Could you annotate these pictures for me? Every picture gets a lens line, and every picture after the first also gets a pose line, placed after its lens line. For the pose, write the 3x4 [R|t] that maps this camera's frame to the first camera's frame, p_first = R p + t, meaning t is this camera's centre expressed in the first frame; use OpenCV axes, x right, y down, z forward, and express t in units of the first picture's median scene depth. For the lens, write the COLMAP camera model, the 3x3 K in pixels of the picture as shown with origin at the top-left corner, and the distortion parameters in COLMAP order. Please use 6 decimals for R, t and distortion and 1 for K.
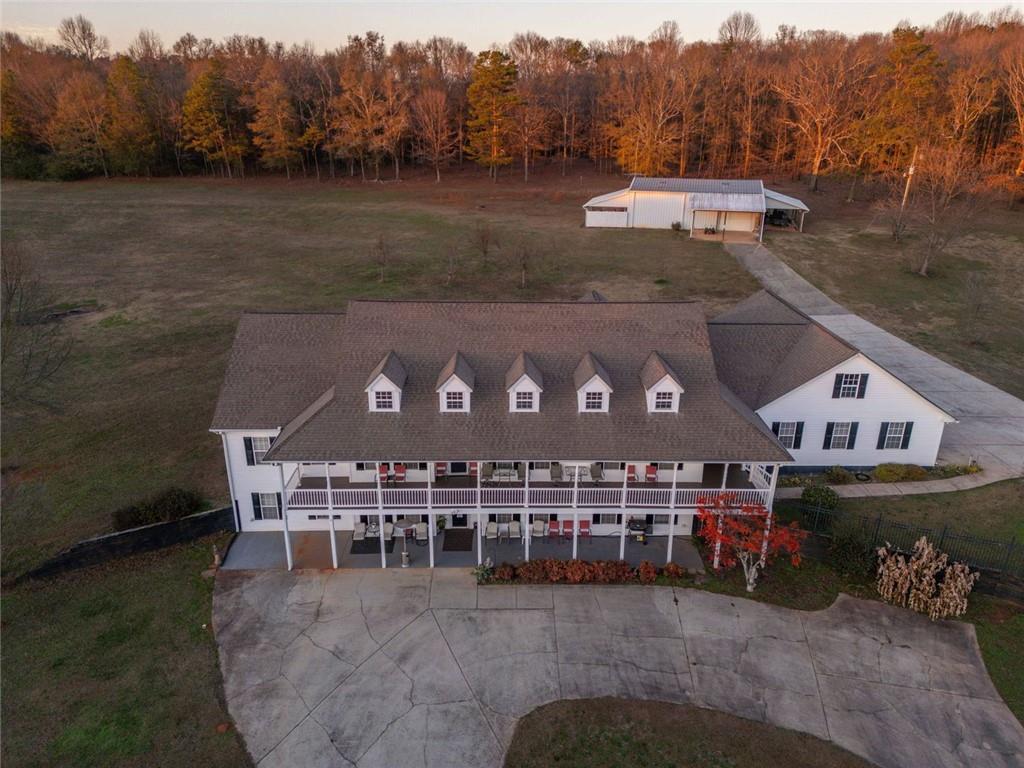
lens RADIAL K [[728.3, 0, 510.6], [0, 728.3, 382.8], [0, 0, 1]] dist [0.041597, -0.009051]
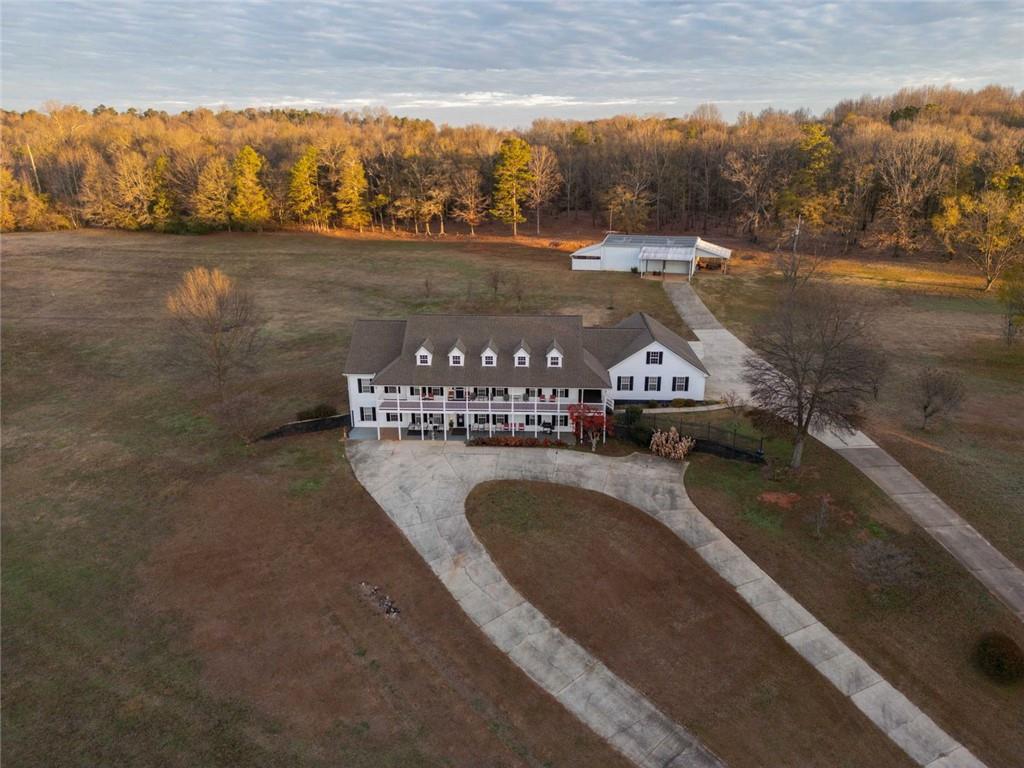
lens RADIAL K [[728.3, 0, 517.4], [0, 728.3, 387.0], [0, 0, 1]] dist [0.041597, -0.009051]
pose [[0.998327, 0.010414, -0.056876, 0.202608], [-0.012490, 0.999264, -0.036258, 0.161709], [0.056456, 0.036908, 0.997723, -1.013966]]
